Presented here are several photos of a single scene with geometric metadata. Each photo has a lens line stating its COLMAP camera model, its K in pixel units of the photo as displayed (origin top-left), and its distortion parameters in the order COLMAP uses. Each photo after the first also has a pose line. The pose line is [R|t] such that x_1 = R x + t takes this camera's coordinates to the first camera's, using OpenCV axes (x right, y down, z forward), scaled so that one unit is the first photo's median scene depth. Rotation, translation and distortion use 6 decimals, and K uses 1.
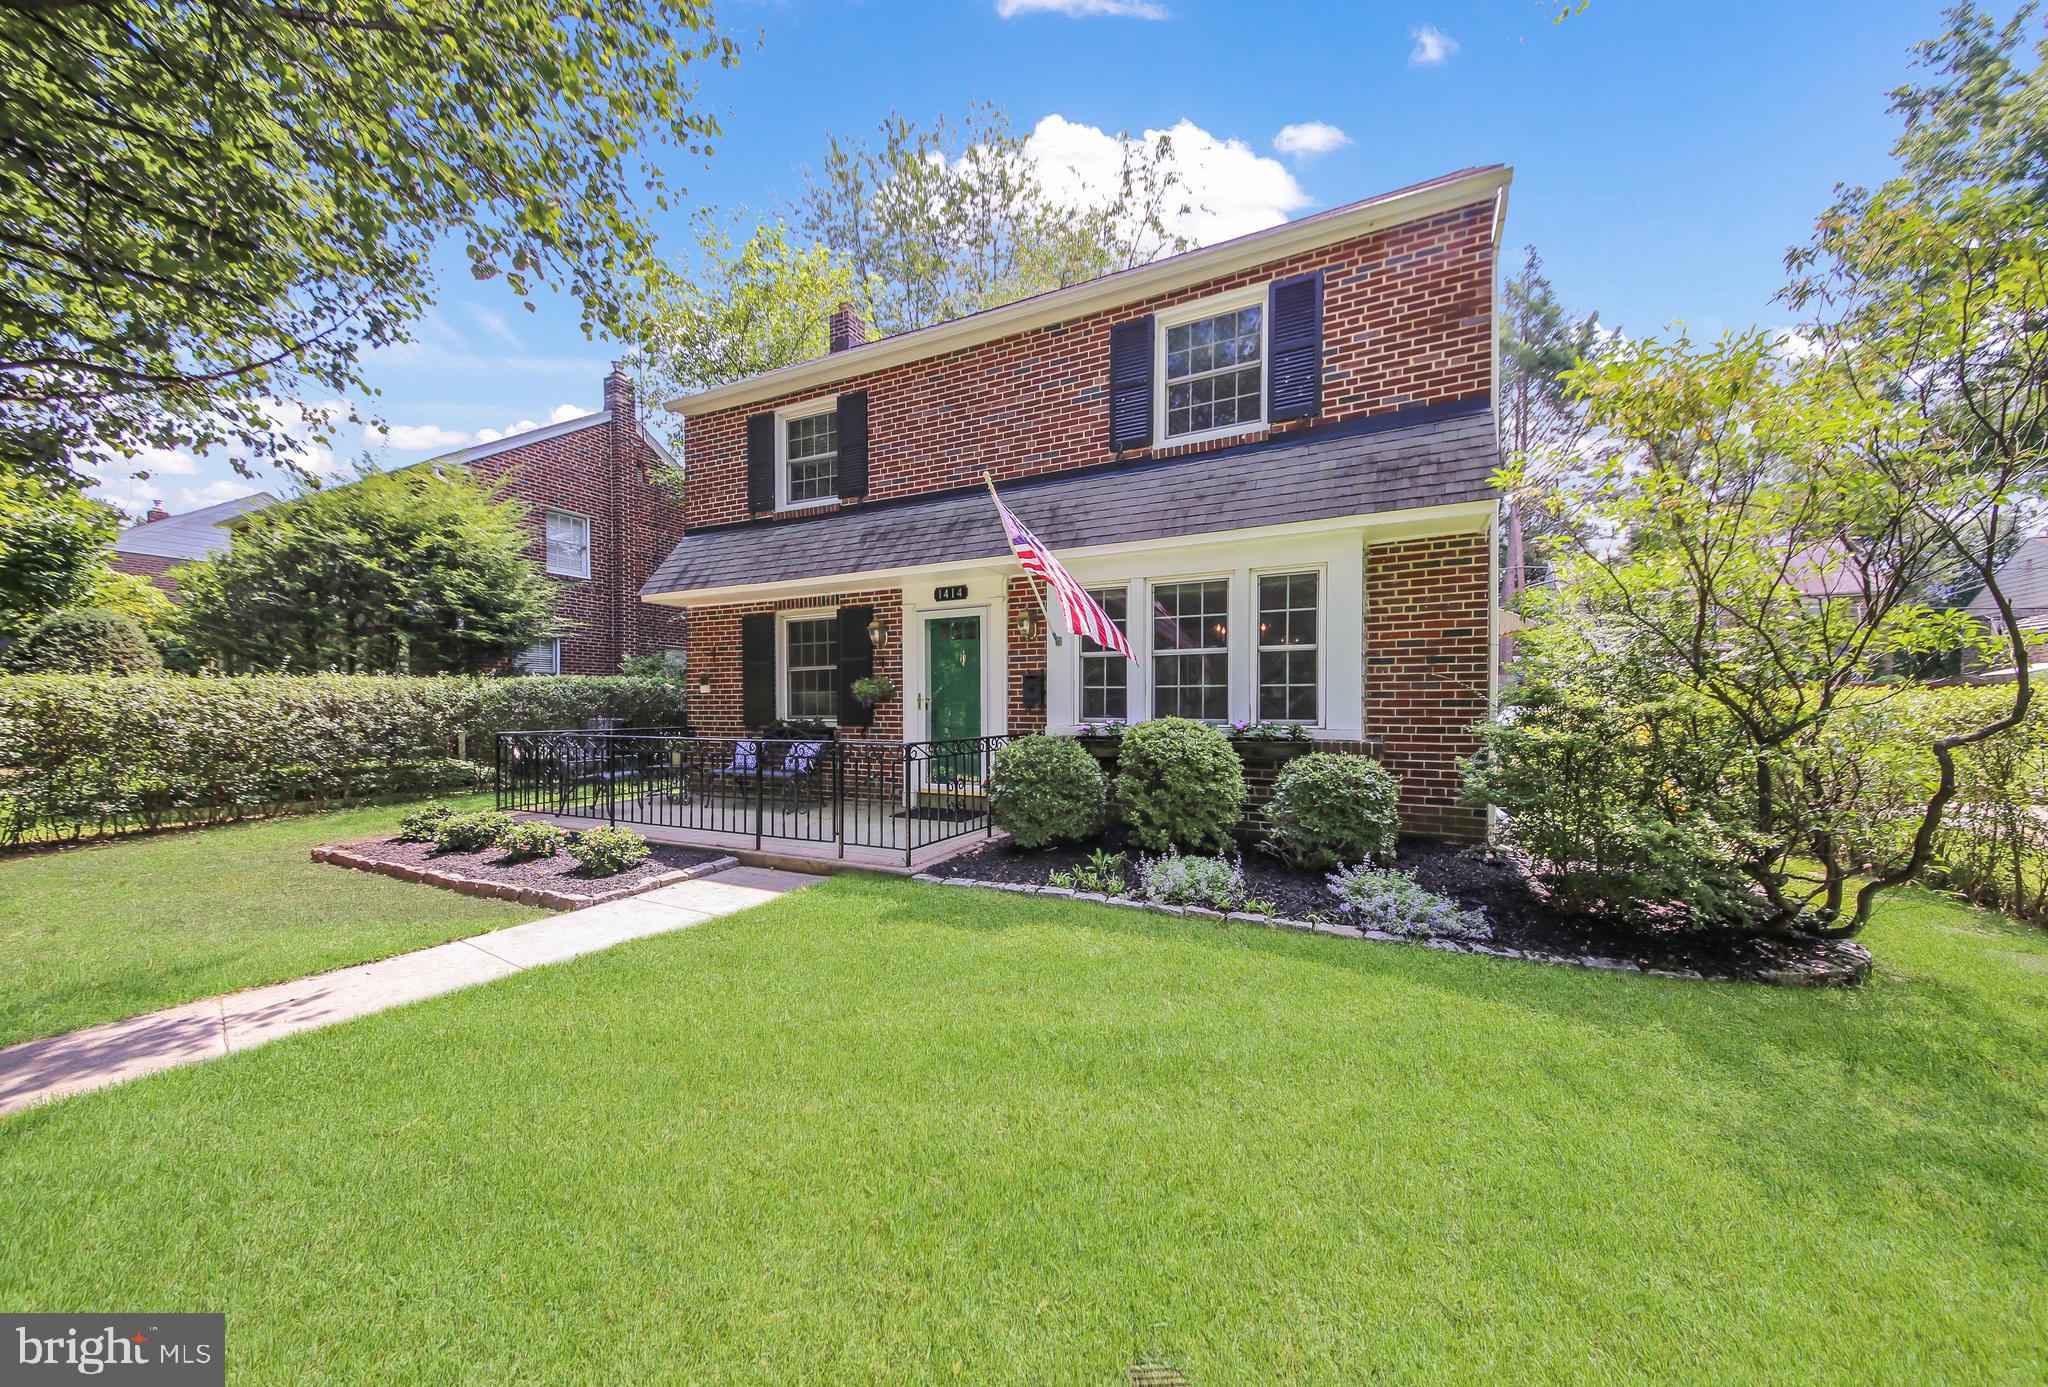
lens RADIAL K [[731.0, 0, 1025.5], [0, 731.0, 721.1], [0, 0, 1]] dist [0.010086, -0.002337]
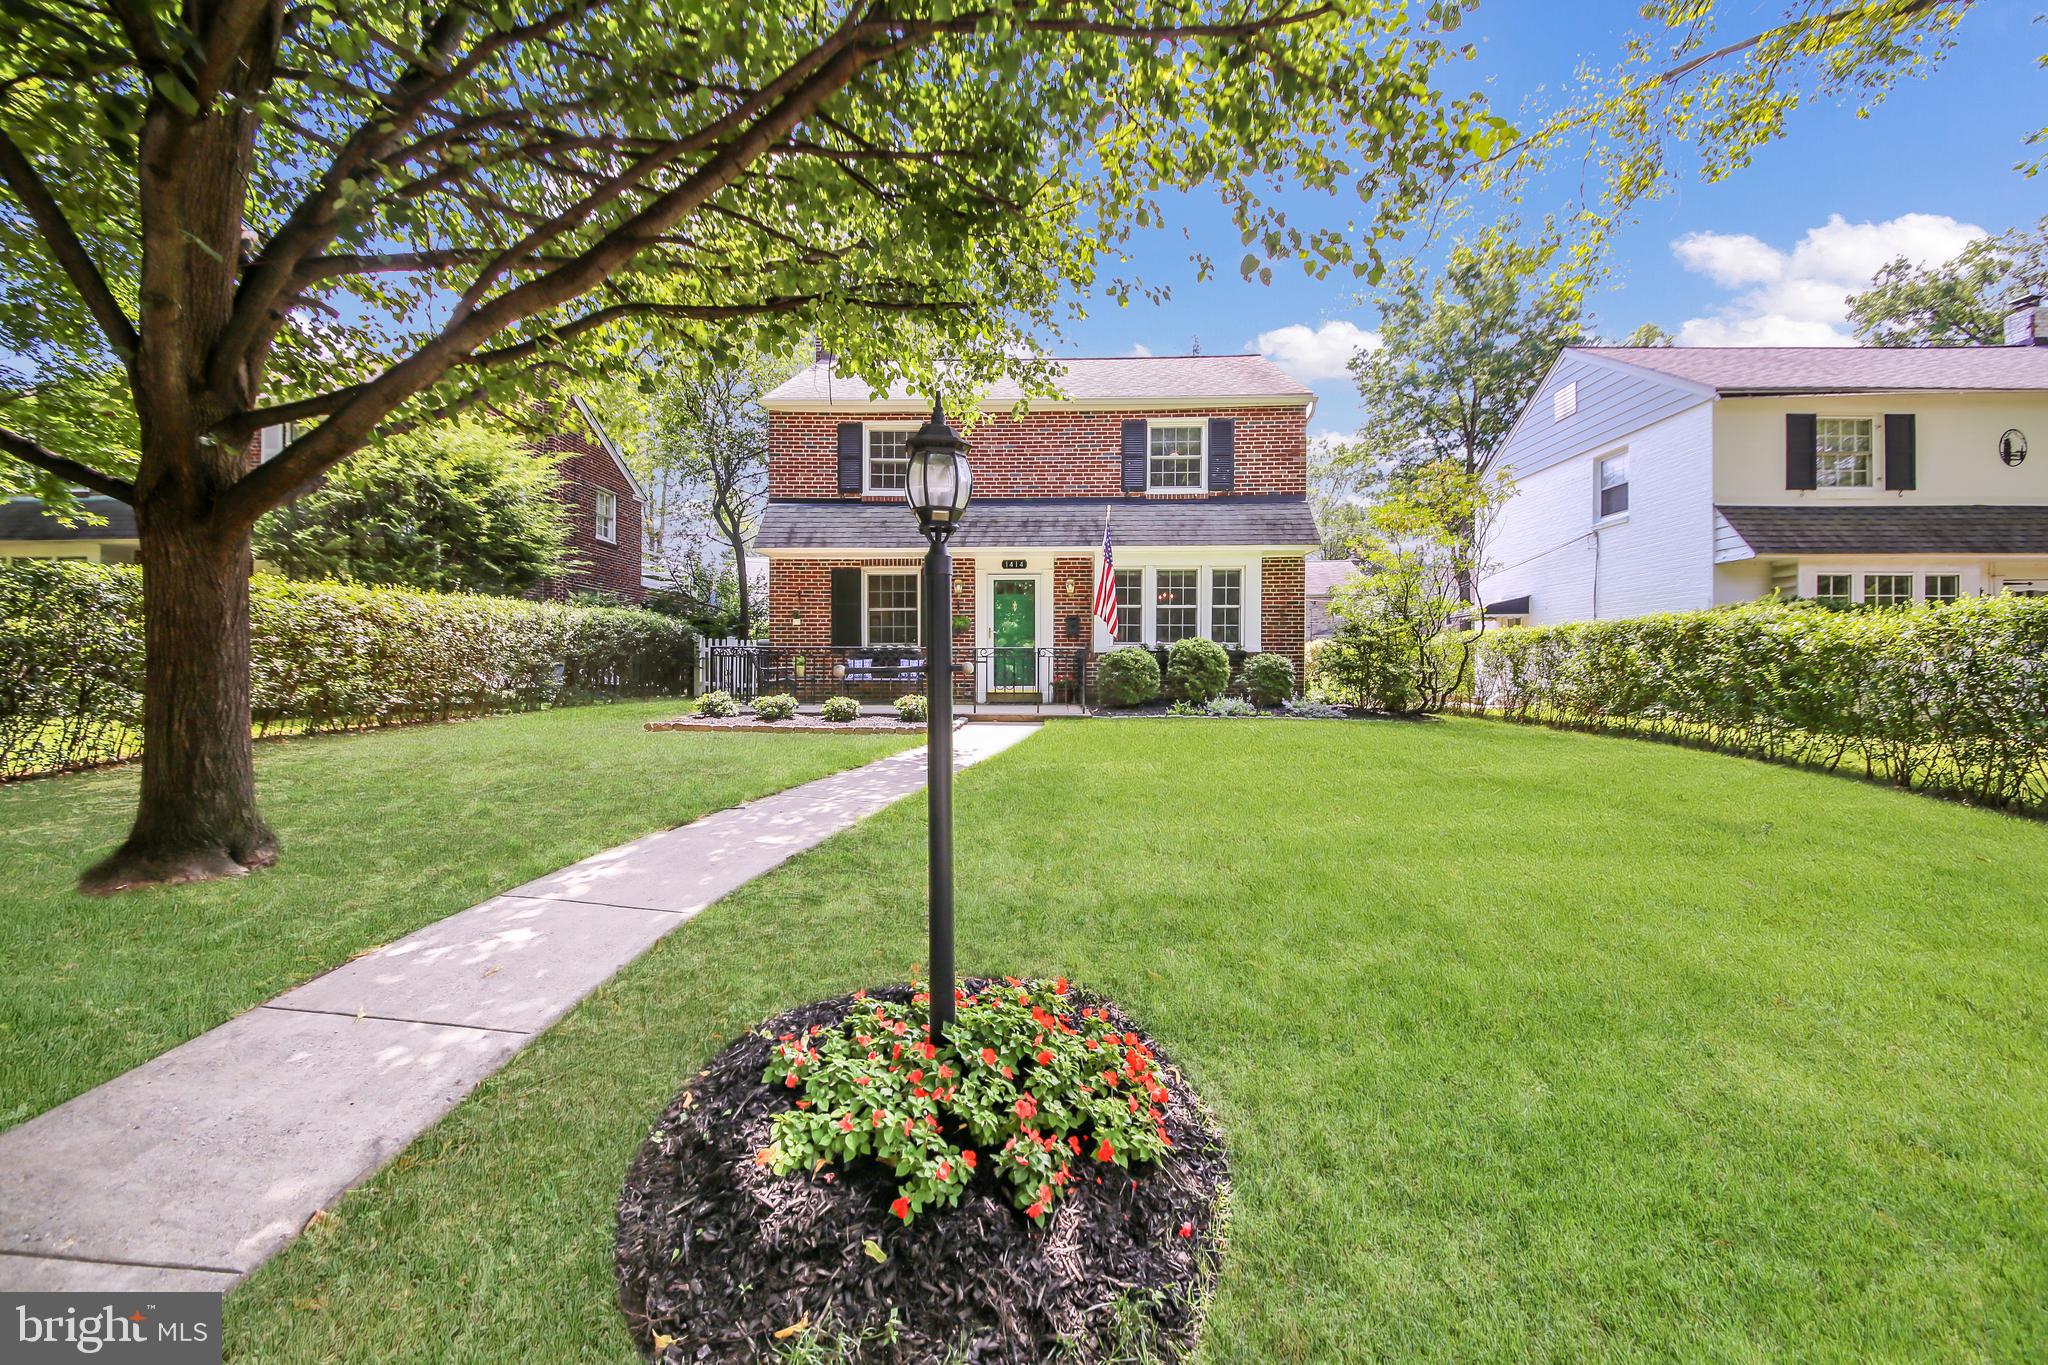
lens RADIAL K [[731.0, 0, 1016.9], [0, 731.0, 687.7], [0, 0, 1]] dist [0.010086, -0.002337]
pose [[0.906220, 0.000738, 0.422806, -0.868216], [0.001735, 0.999984, -0.005465, 0.113612], [-0.422803, 0.005686, 0.906204, -0.489744]]
